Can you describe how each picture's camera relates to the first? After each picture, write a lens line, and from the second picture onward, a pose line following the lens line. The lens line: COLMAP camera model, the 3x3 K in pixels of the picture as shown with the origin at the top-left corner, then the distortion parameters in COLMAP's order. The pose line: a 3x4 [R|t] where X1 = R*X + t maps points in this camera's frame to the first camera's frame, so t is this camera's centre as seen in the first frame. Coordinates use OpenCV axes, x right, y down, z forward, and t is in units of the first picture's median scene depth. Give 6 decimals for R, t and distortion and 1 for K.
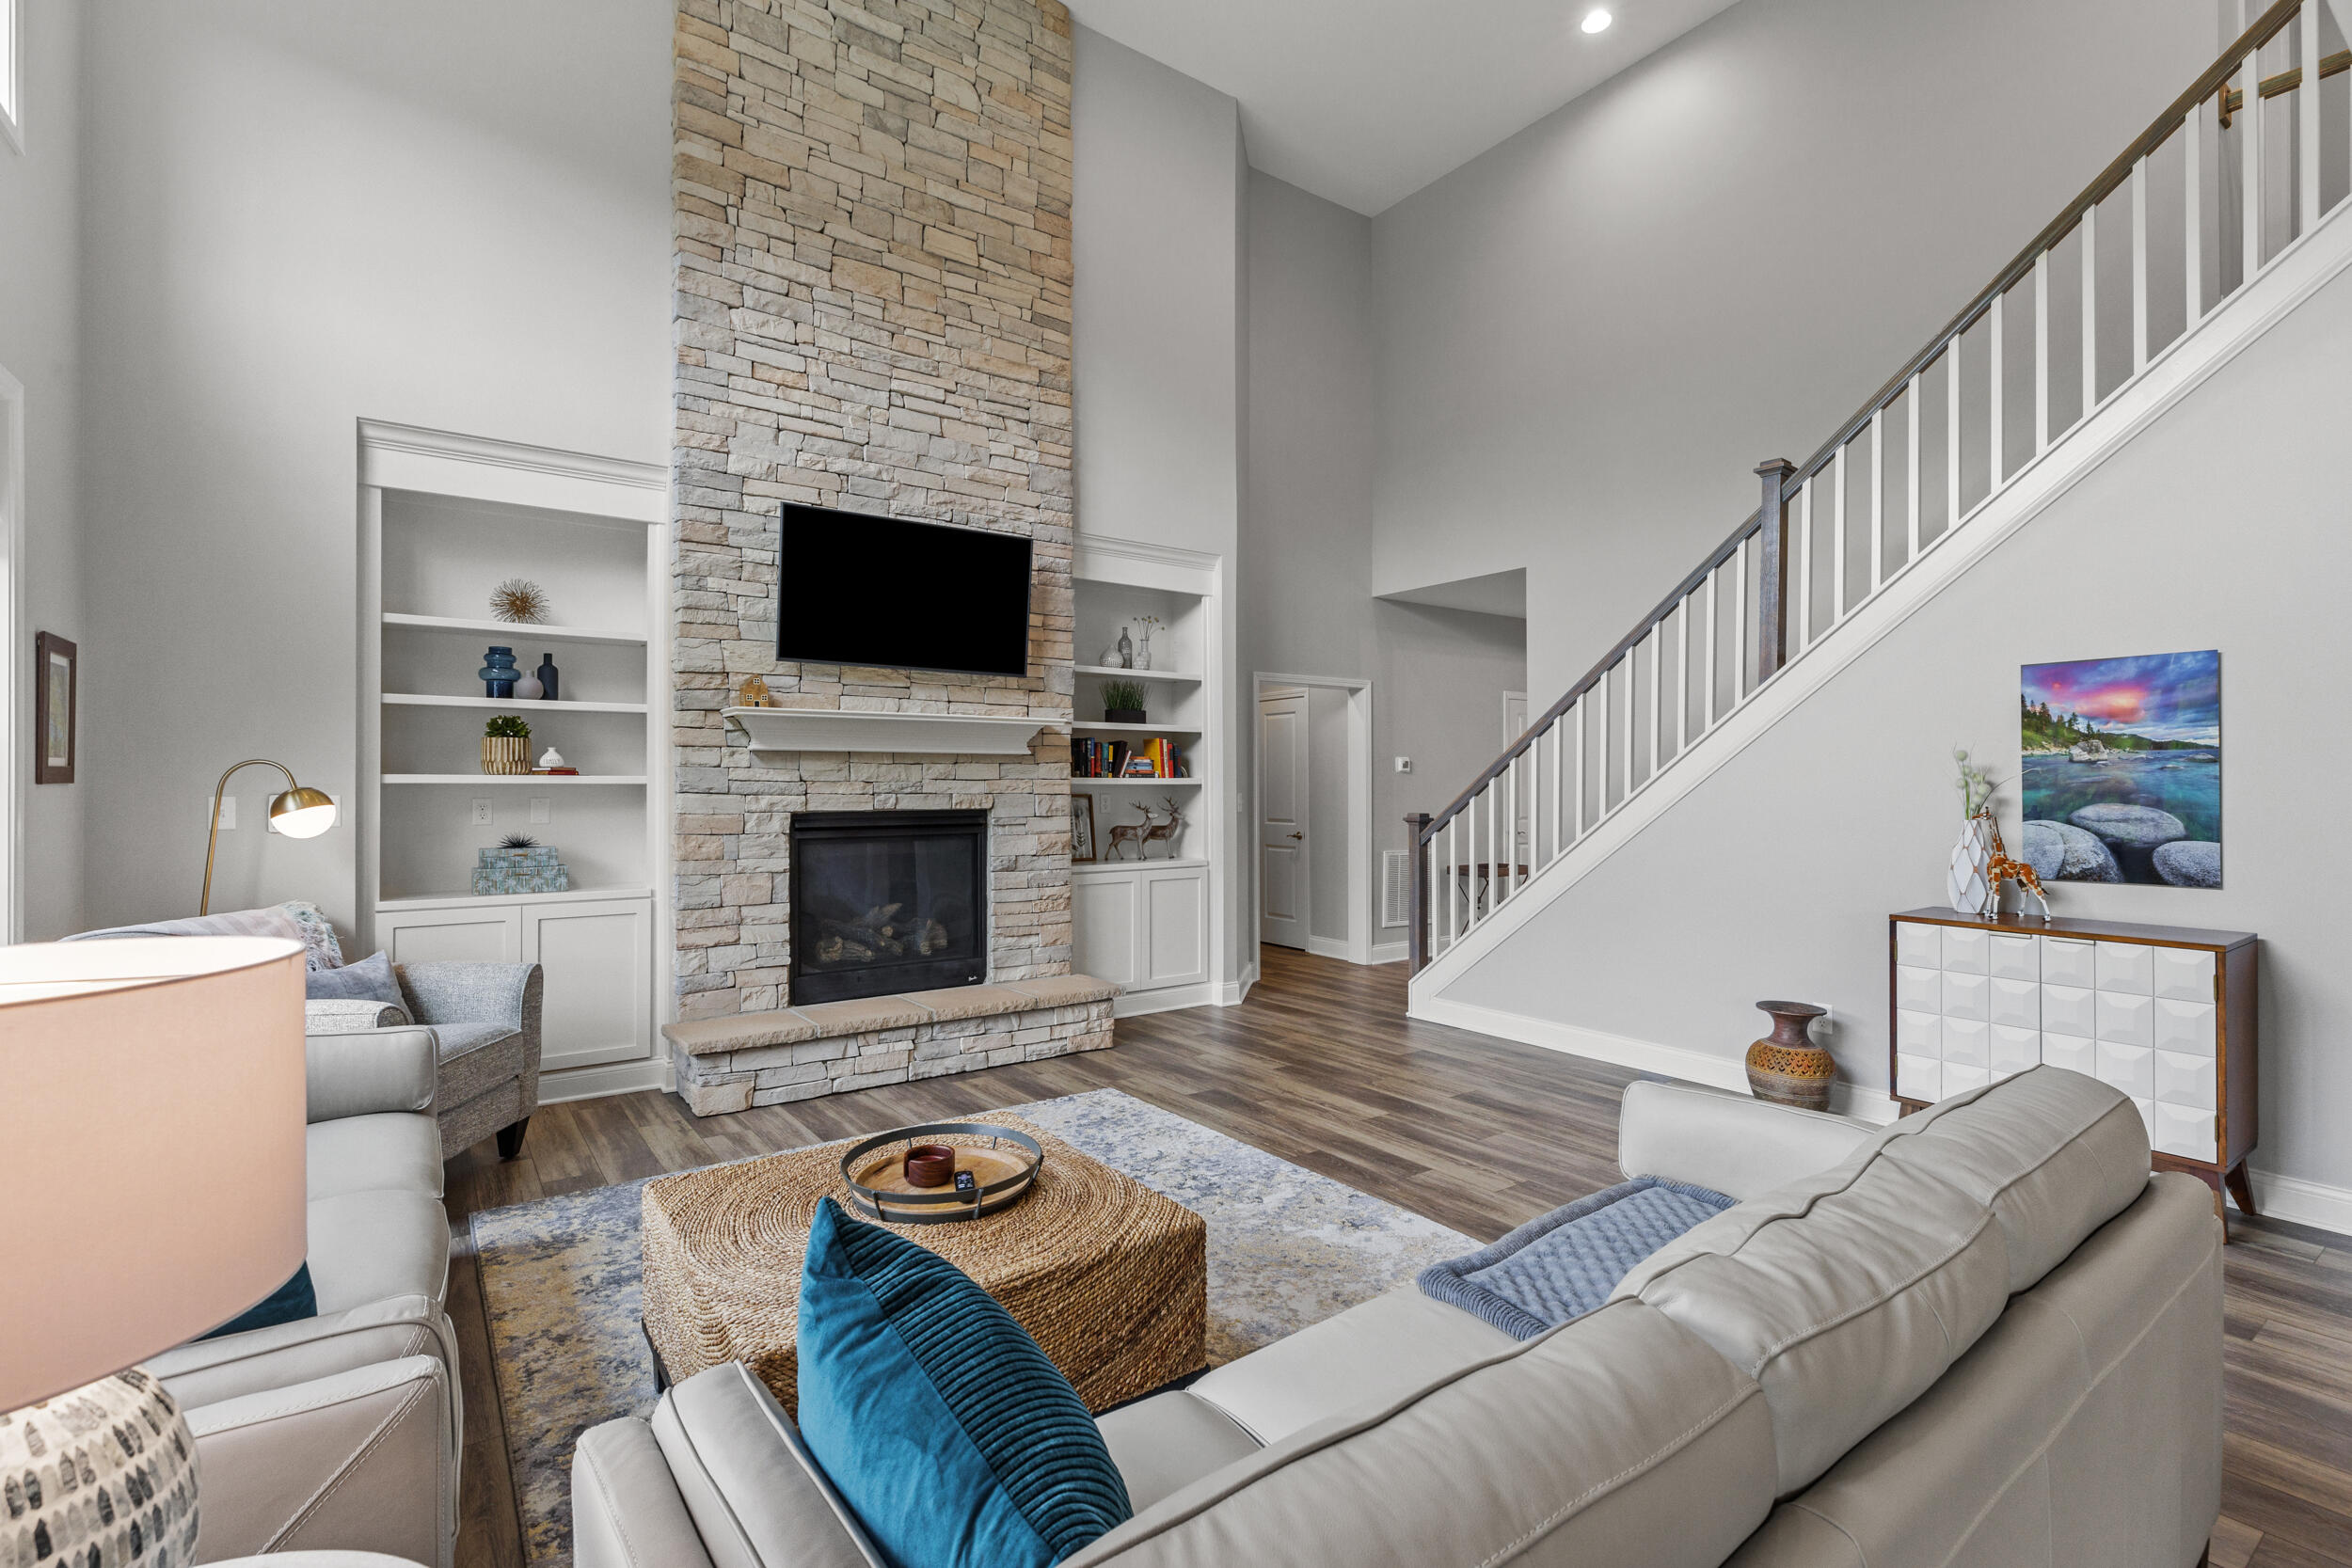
lens RADIAL K [[1072.8, 0, 1177.7], [0, 1072.8, 782.2], [0, 0, 1]] dist [0.008070, -0.002524]
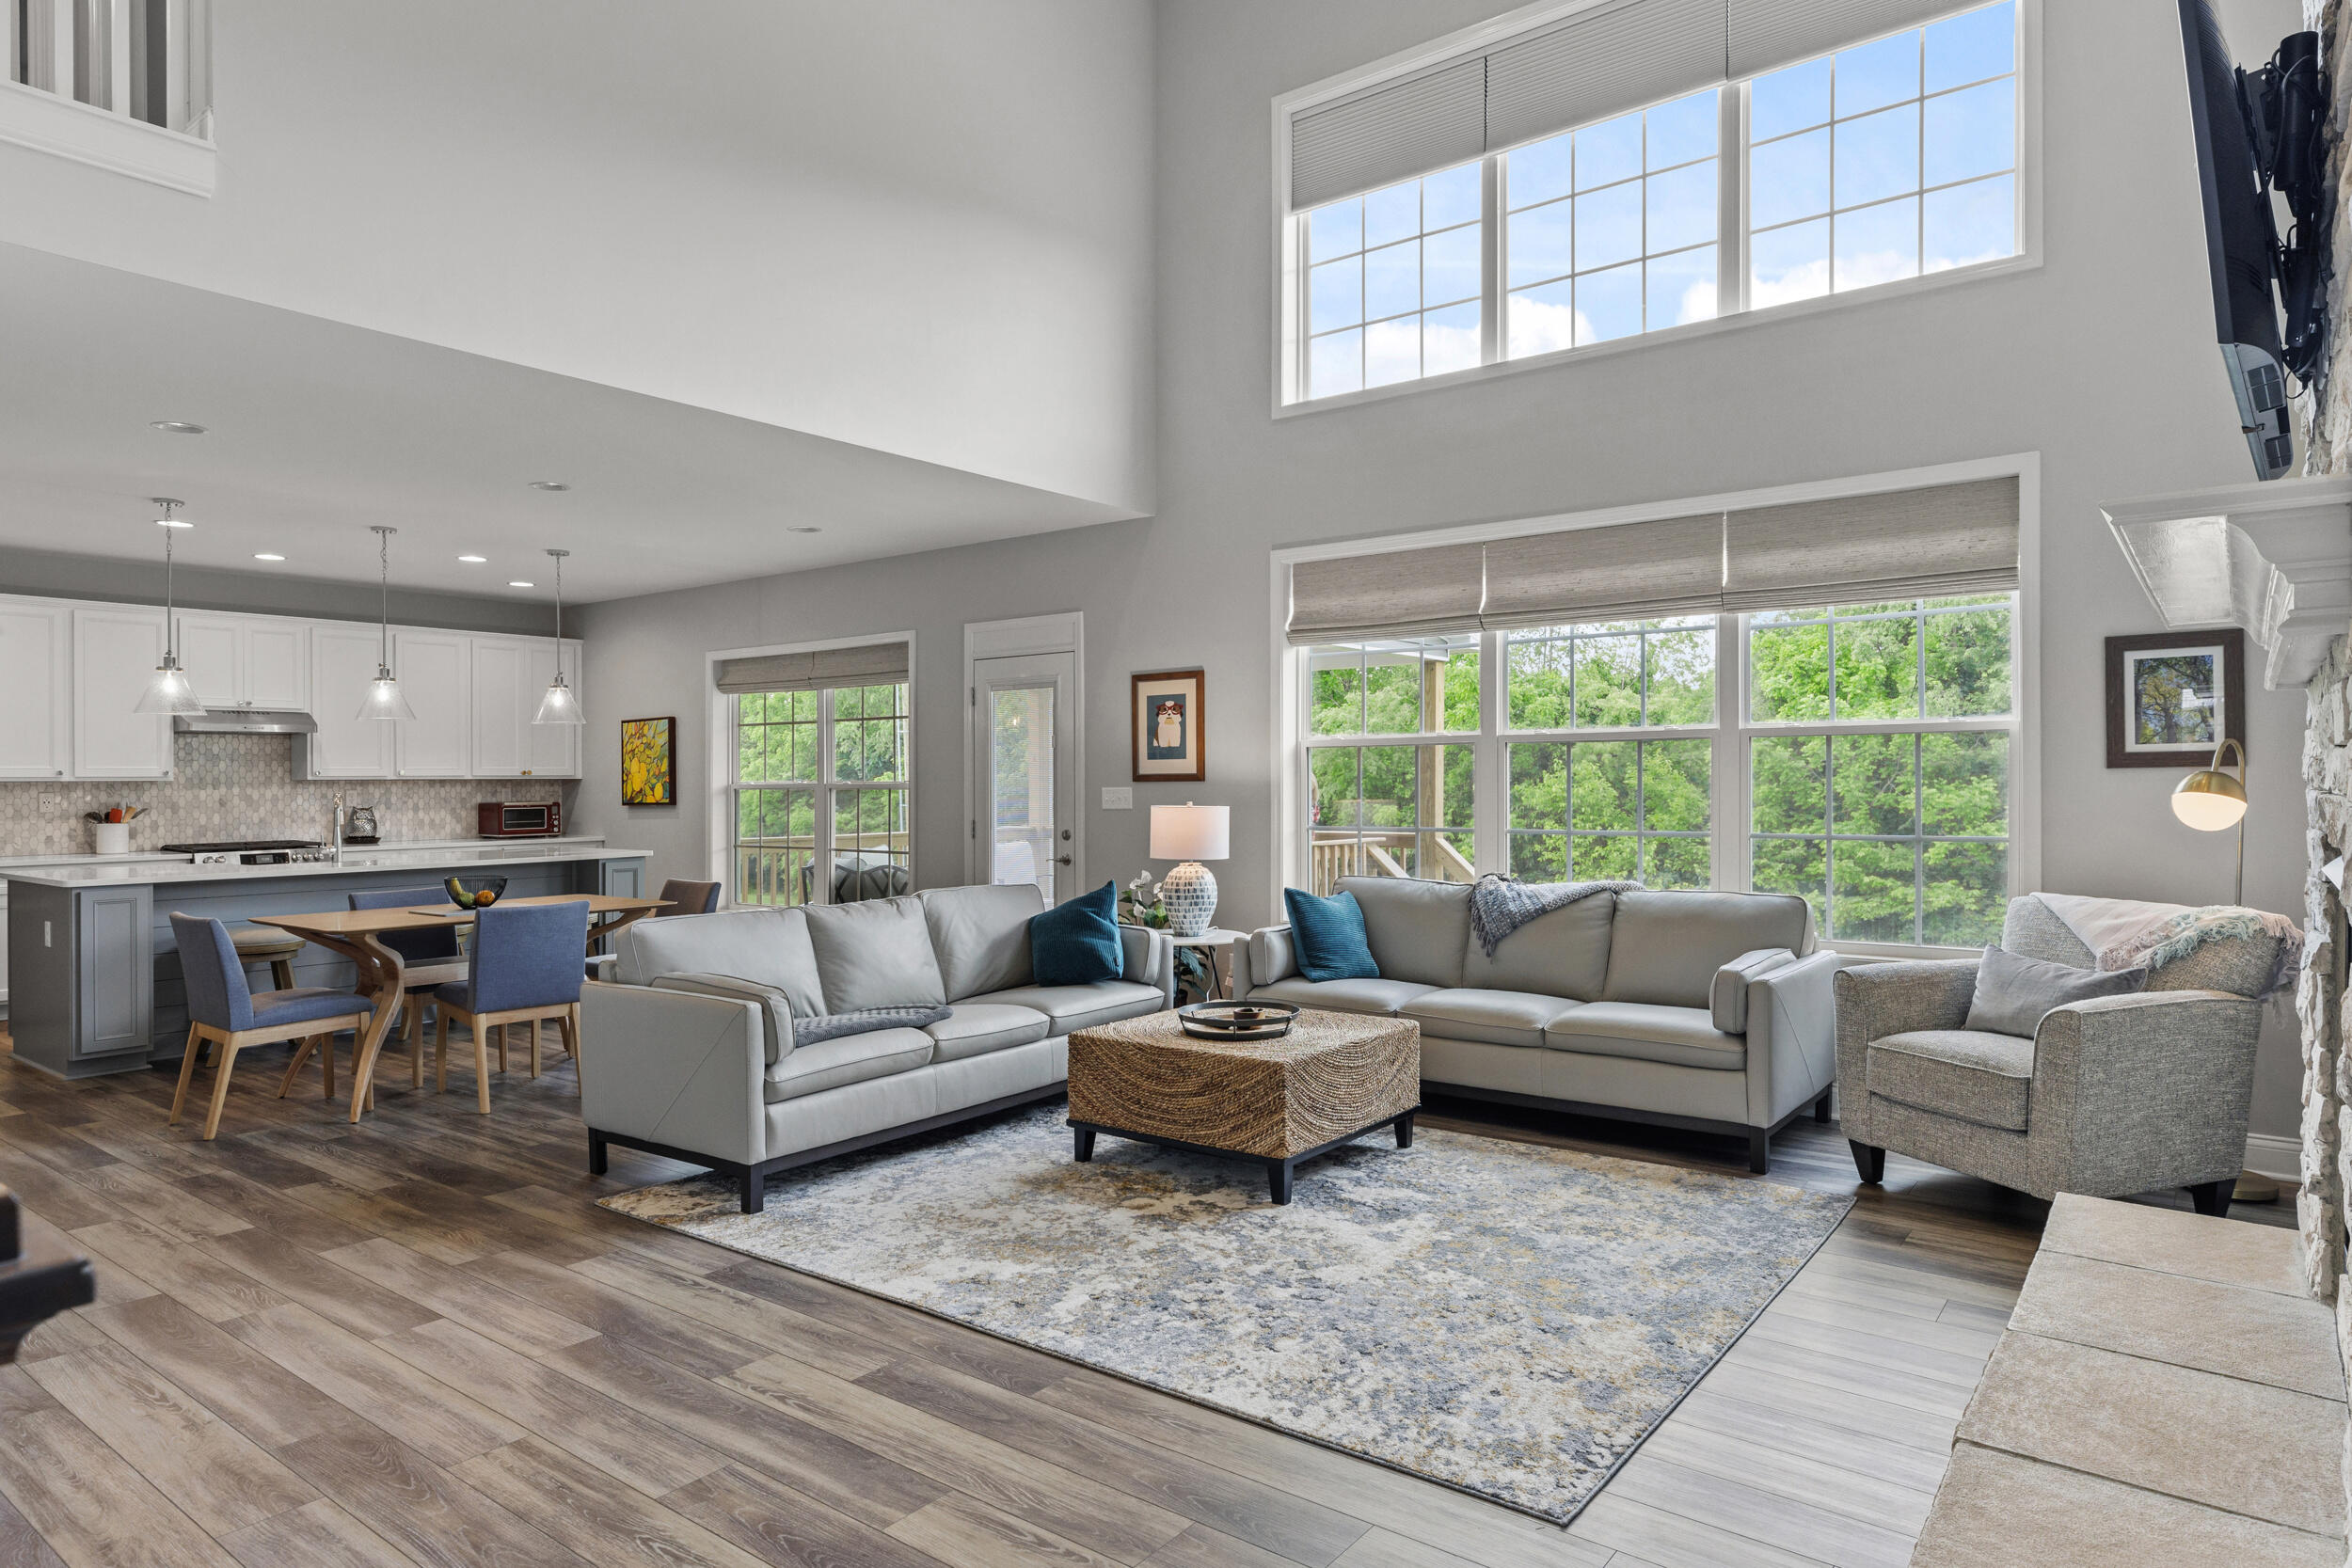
lens RADIAL K [[1374.9, 0, 1165.1], [0, 1374.9, 772.5], [0, 0, 1]] dist [0.002308, -0.000860]
pose [[-0.960567, 0.007022, -0.277962, 0.283703], [0.009213, 0.999936, -0.006579, 0.005999], [0.277898, -0.008880, -0.960570, 1.851389]]
